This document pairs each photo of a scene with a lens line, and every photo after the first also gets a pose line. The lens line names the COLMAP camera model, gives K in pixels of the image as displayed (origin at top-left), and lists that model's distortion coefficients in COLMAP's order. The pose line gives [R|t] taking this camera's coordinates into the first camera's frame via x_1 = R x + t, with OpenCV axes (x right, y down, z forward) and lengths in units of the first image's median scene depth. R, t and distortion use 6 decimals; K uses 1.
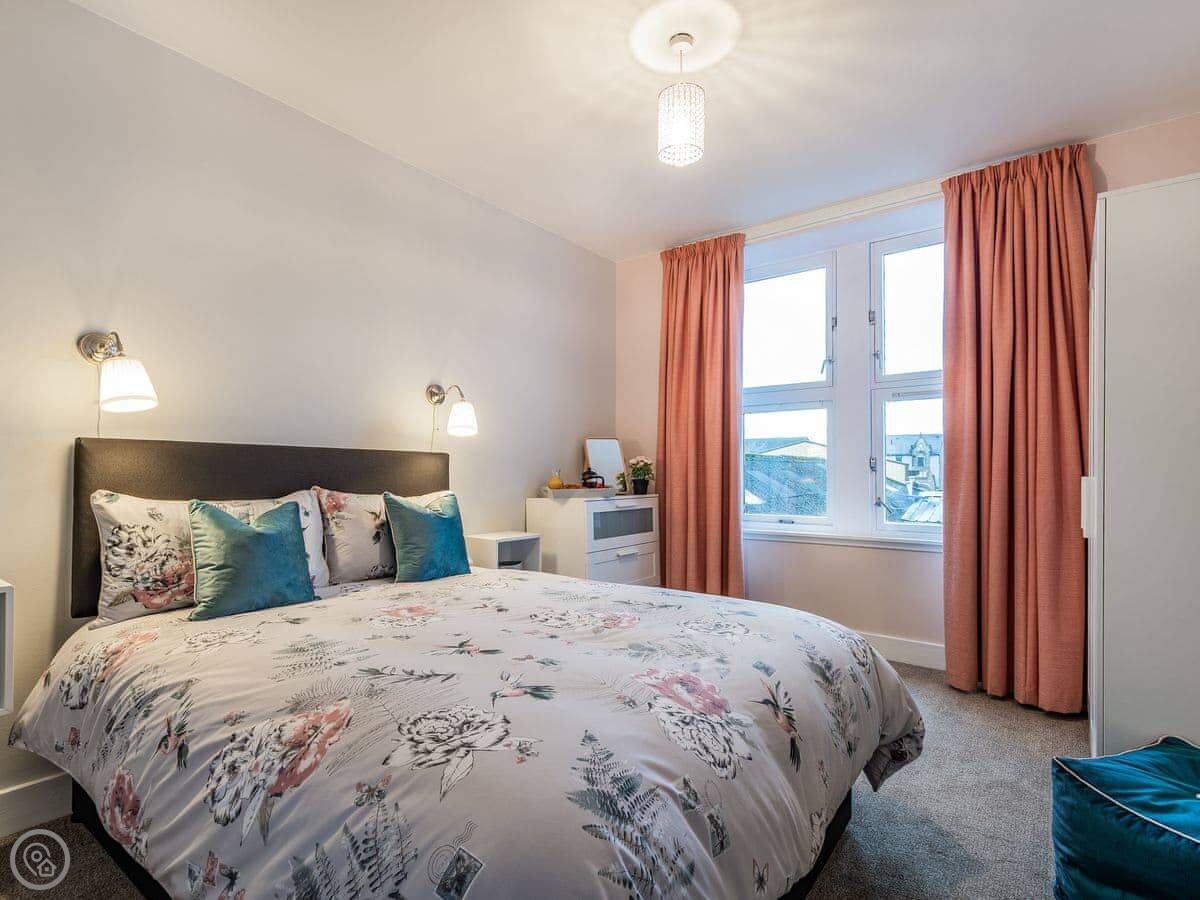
lens RADIAL K [[614.9, 0, 606.1], [0, 614.9, 481.8], [0, 0, 1]] dist [0.004777, -0.009950]
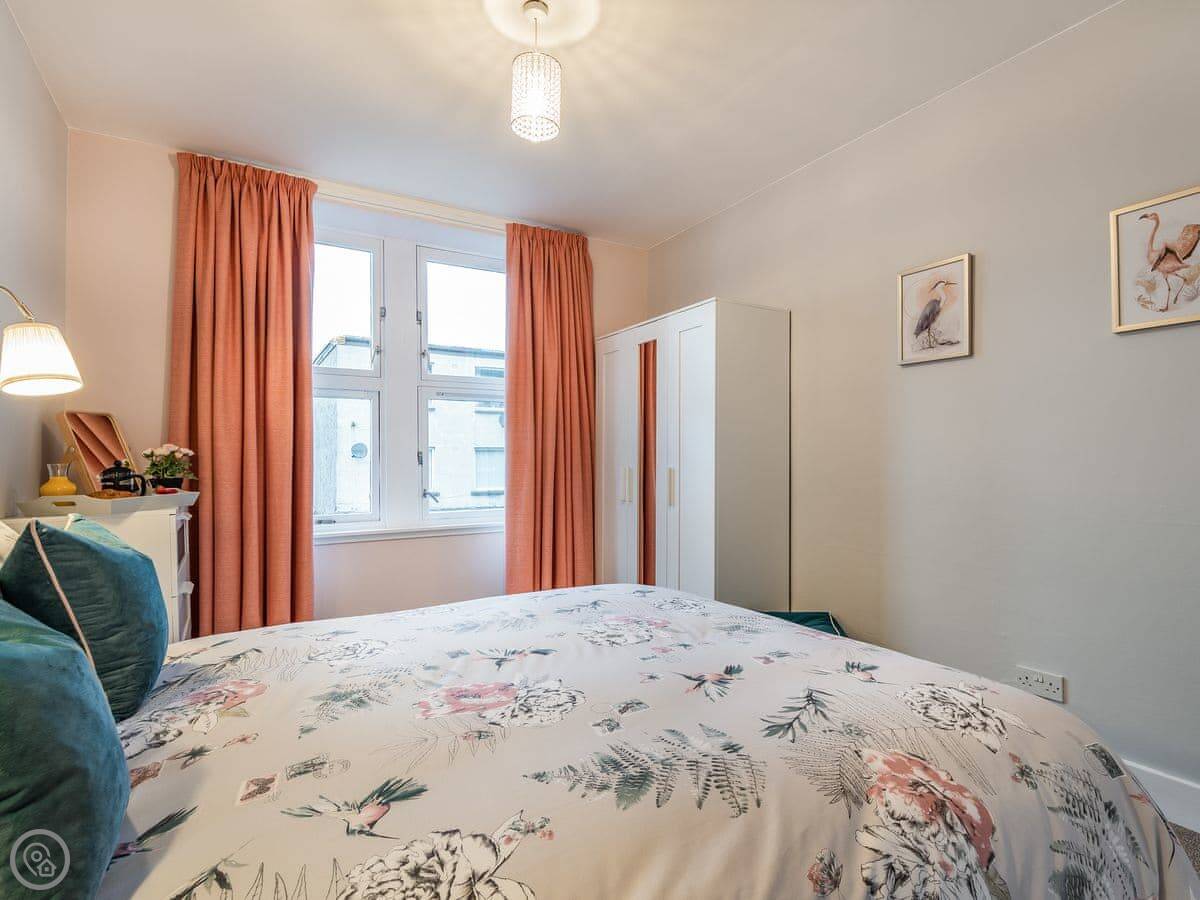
lens RADIAL K [[609.6, 0, 598.1], [0, 609.6, 470.3], [0, 0, 1]] dist [0.031887, -0.013657]
pose [[0.380830, -0.016171, 0.924504, -1.014970], [0.019394, 0.999767, 0.009499, -0.025892], [-0.924442, 0.014312, 0.381055, 0.783012]]
